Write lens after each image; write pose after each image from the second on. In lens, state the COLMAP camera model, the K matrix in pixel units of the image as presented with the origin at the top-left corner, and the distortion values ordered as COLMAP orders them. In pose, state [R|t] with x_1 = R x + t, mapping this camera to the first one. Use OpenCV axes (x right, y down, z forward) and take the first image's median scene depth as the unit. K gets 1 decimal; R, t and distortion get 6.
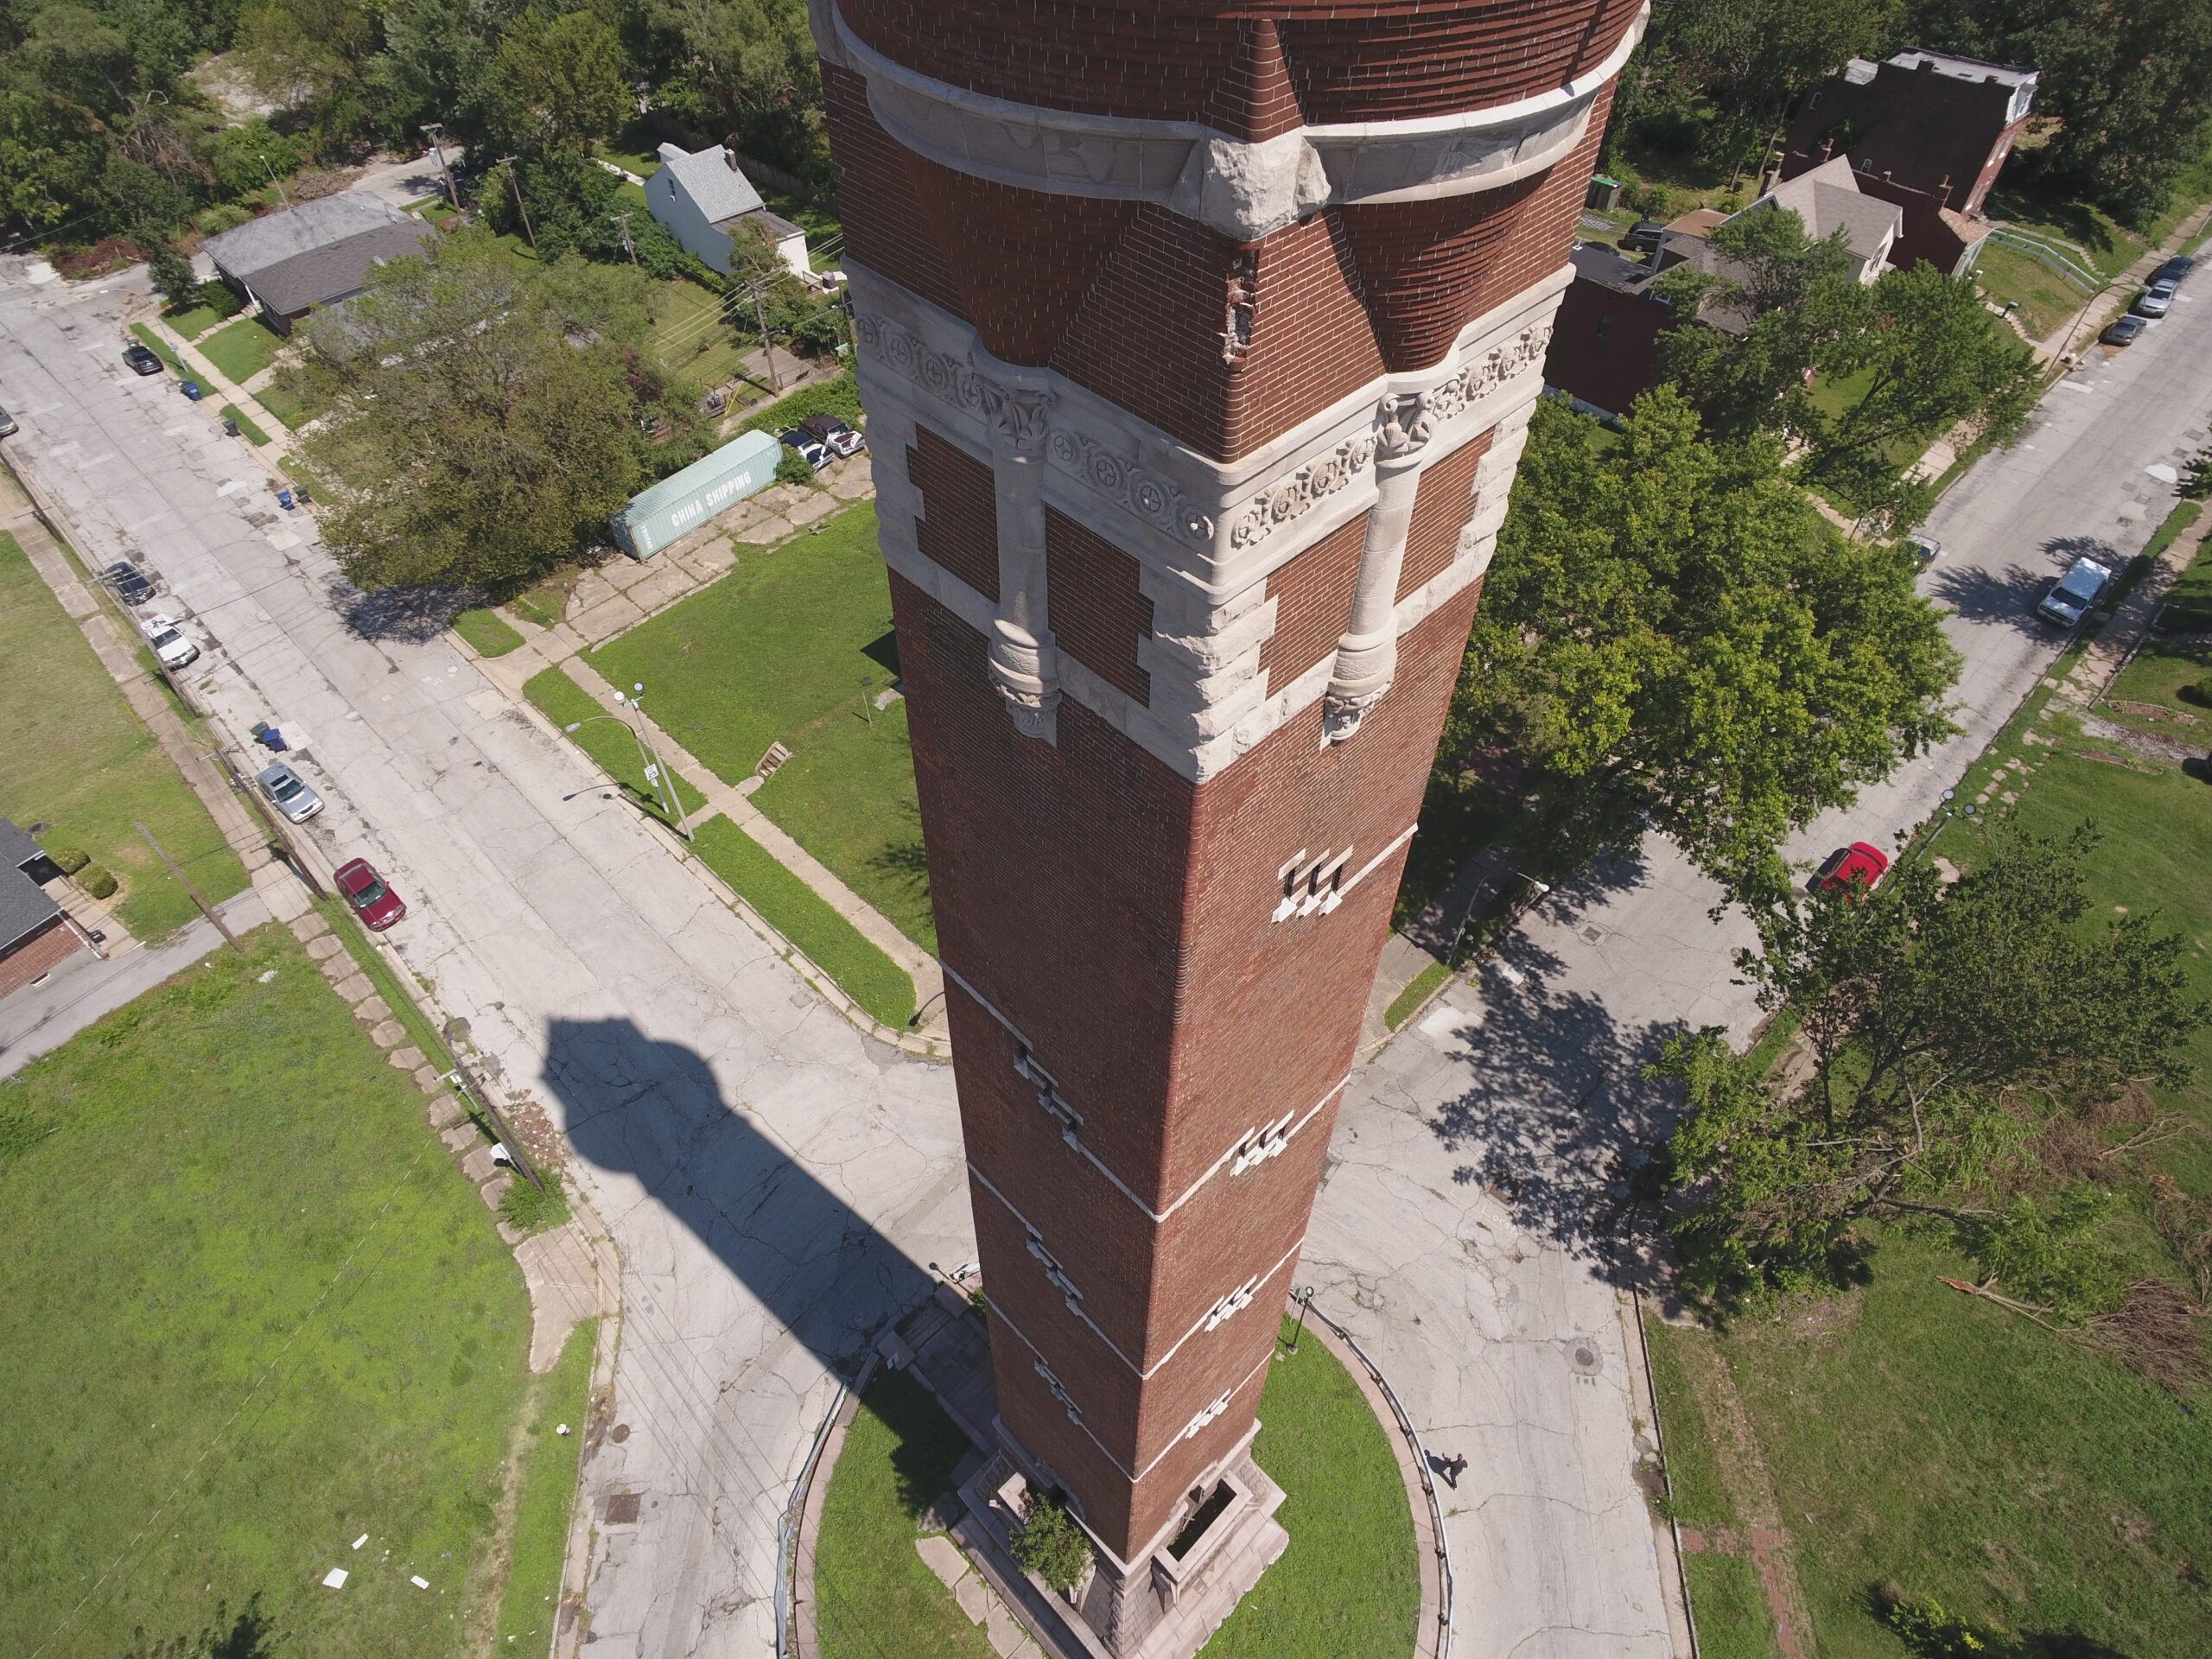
lens RADIAL K [[1307.0, 0, 1101.9], [0, 1307.0, 802.0], [0, 0, 1]] dist [-0.001503, -0.003216]
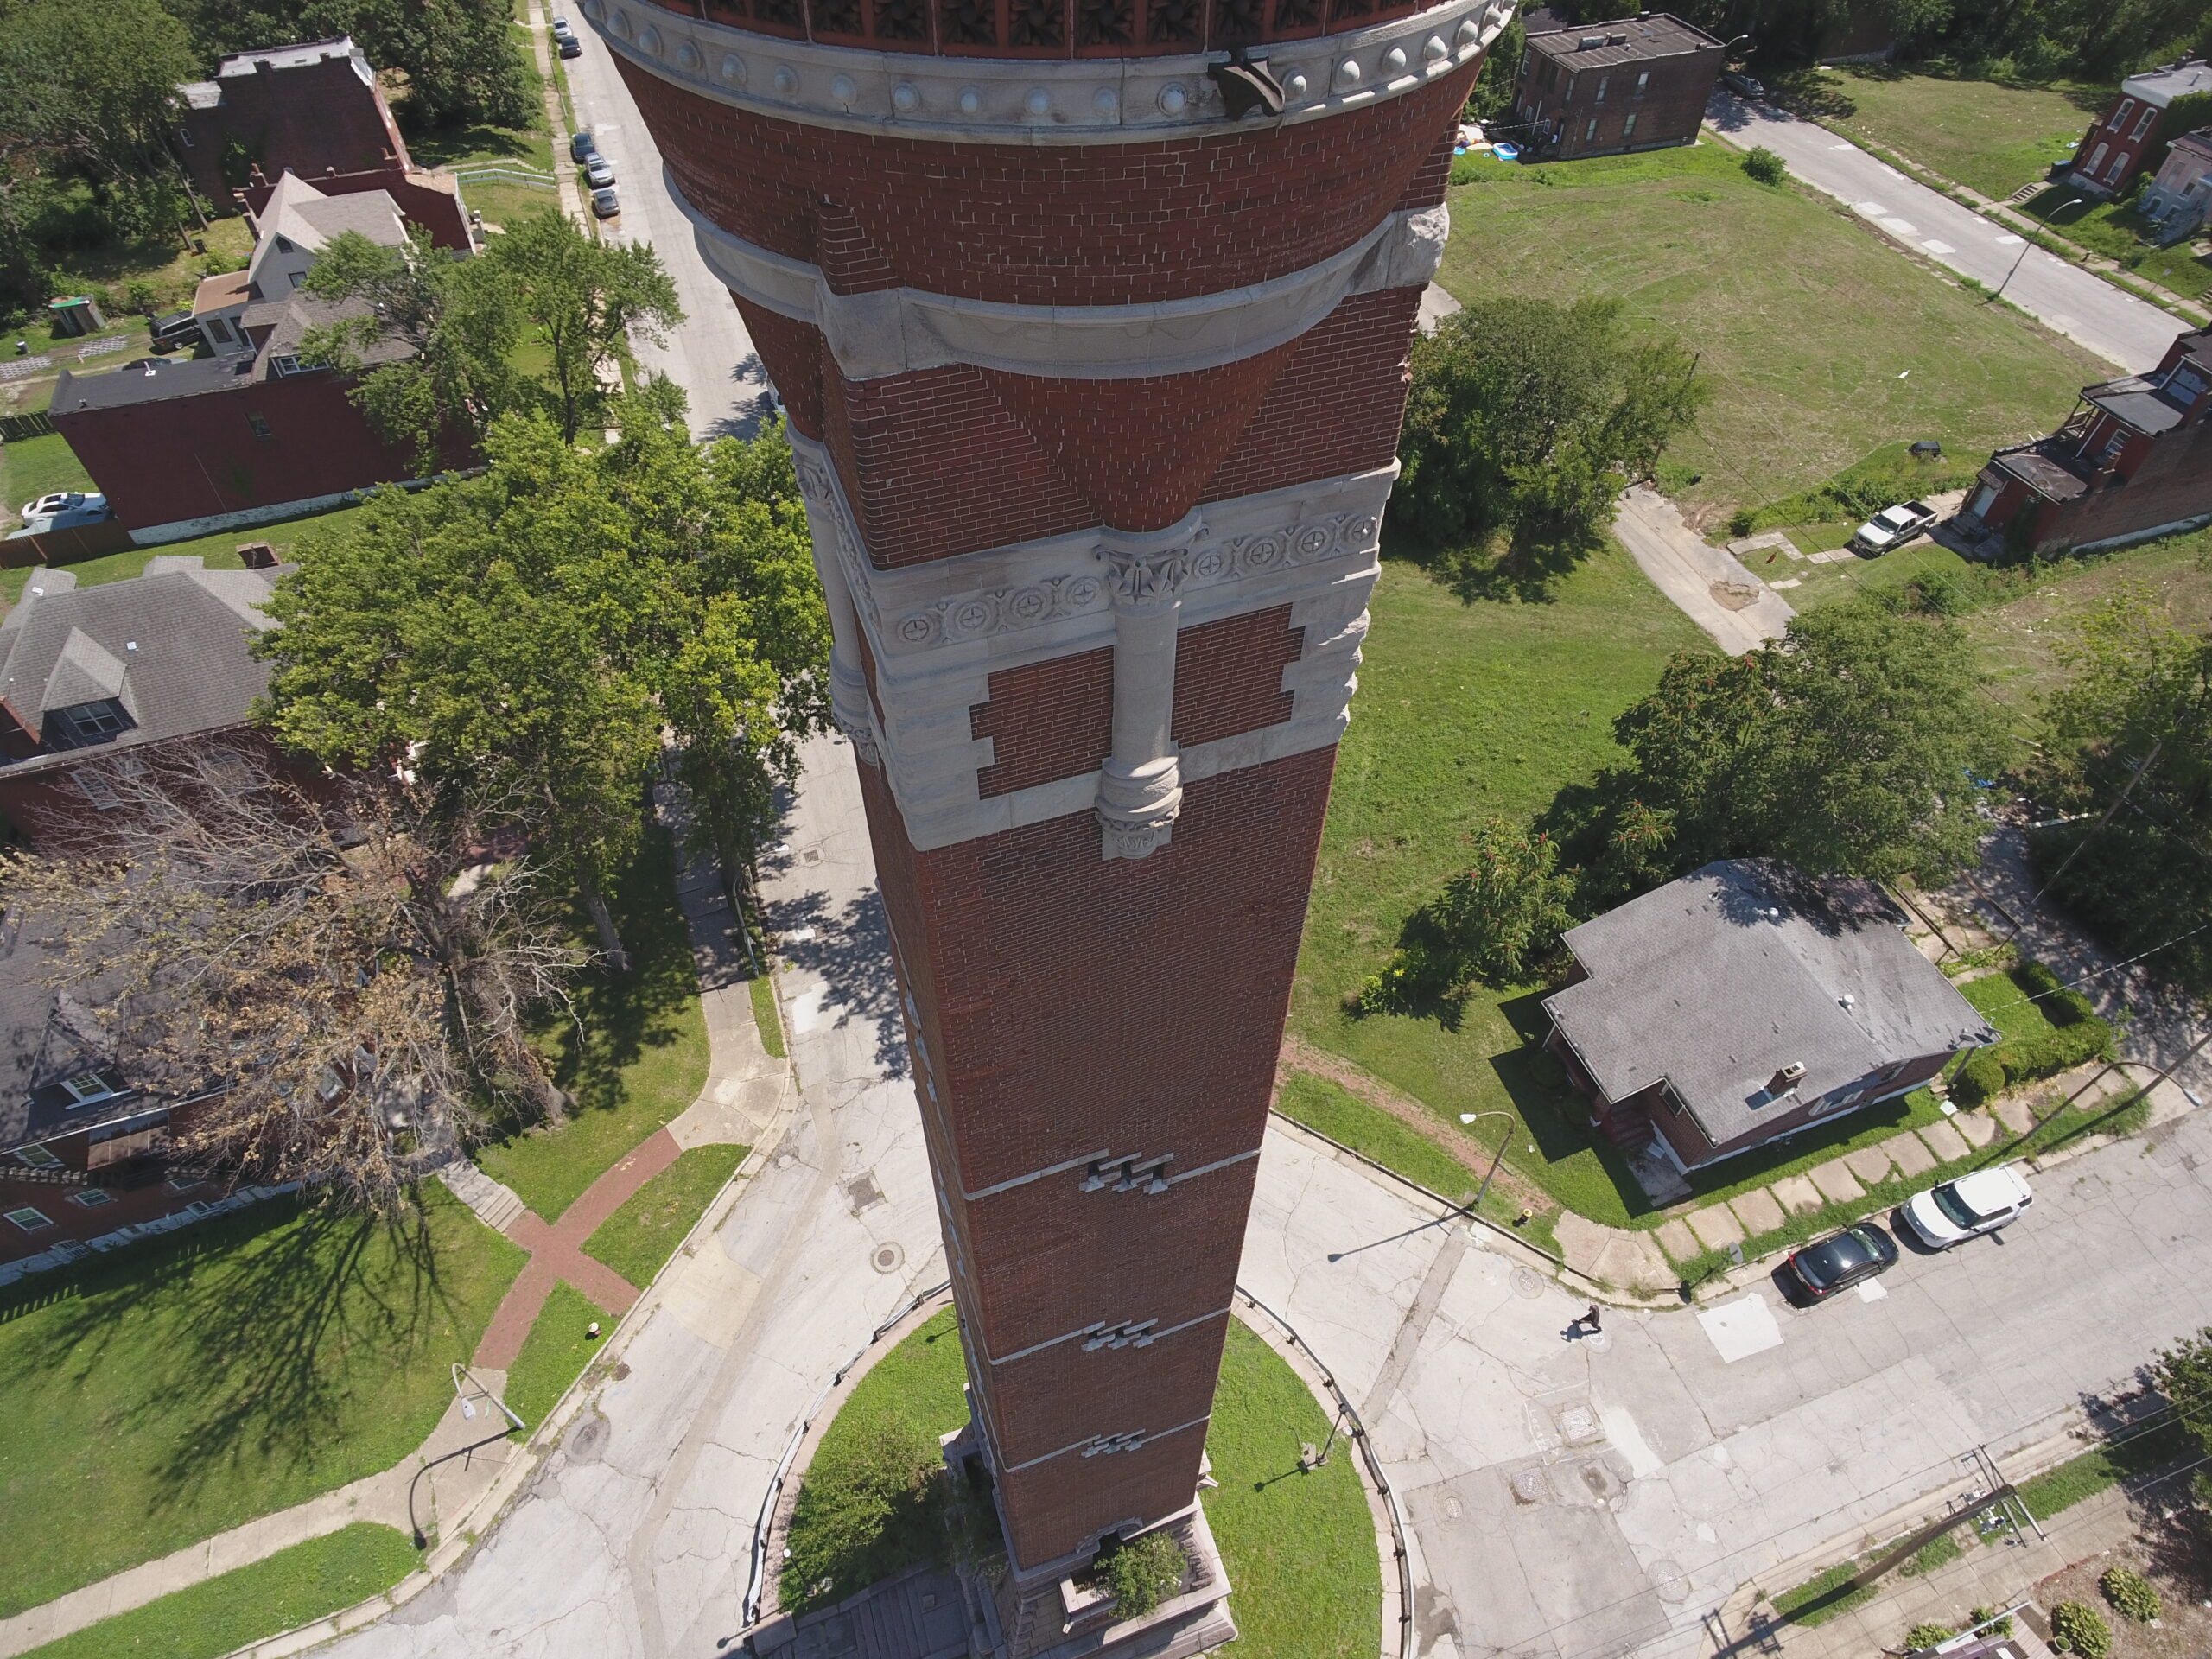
lens RADIAL K [[1307.0, 0, 1104.7], [0, 1307.0, 801.4], [0, 0, 1]] dist [-0.001503, -0.003216]
pose [[0.419134, -0.675885, 0.606223, -0.154964], [0.668930, 0.681346, 0.297153, -0.095131], [-0.613889, 0.280974, 0.737695, 0.061134]]
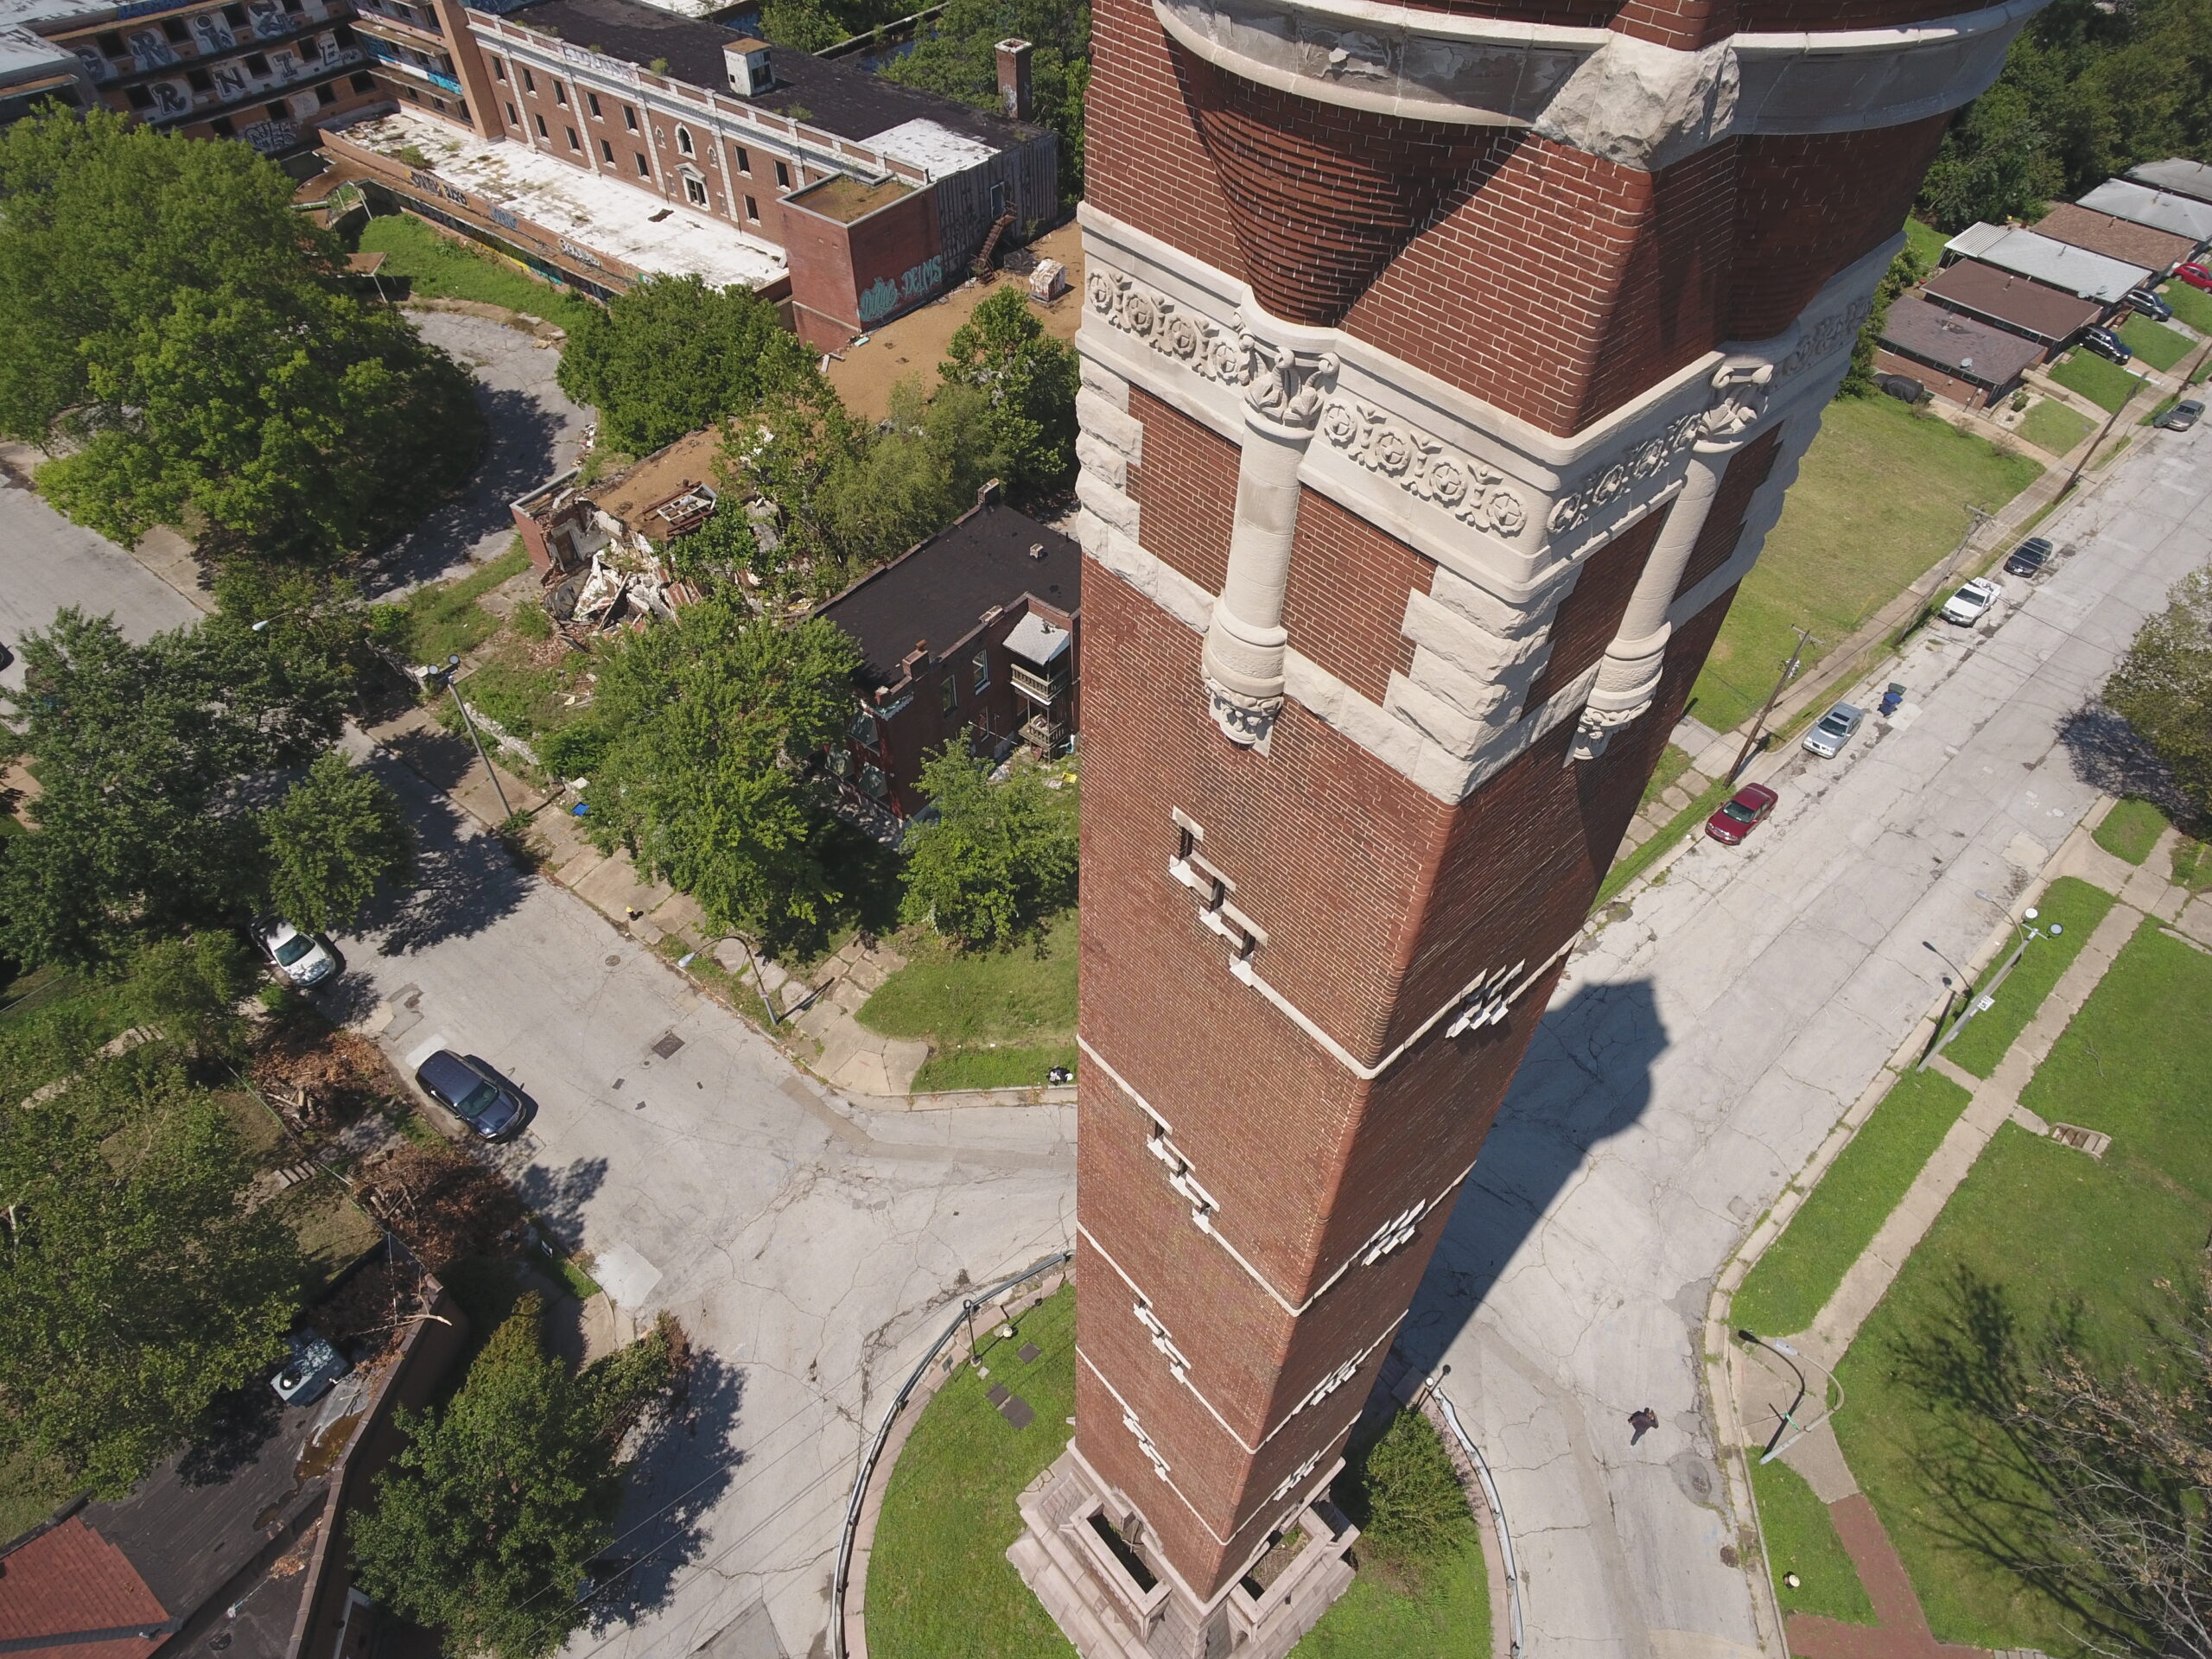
lens RADIAL K [[1307.0, 0, 1102.0], [0, 1307.0, 801.5], [0, 0, 1]] dist [-0.001503, -0.003216]
pose [[-0.045632, 0.733651, -0.677993, 0.199607], [-0.747274, 0.425342, 0.510554, -0.101576], [0.662947, 0.529944, 0.528829, 0.114590]]
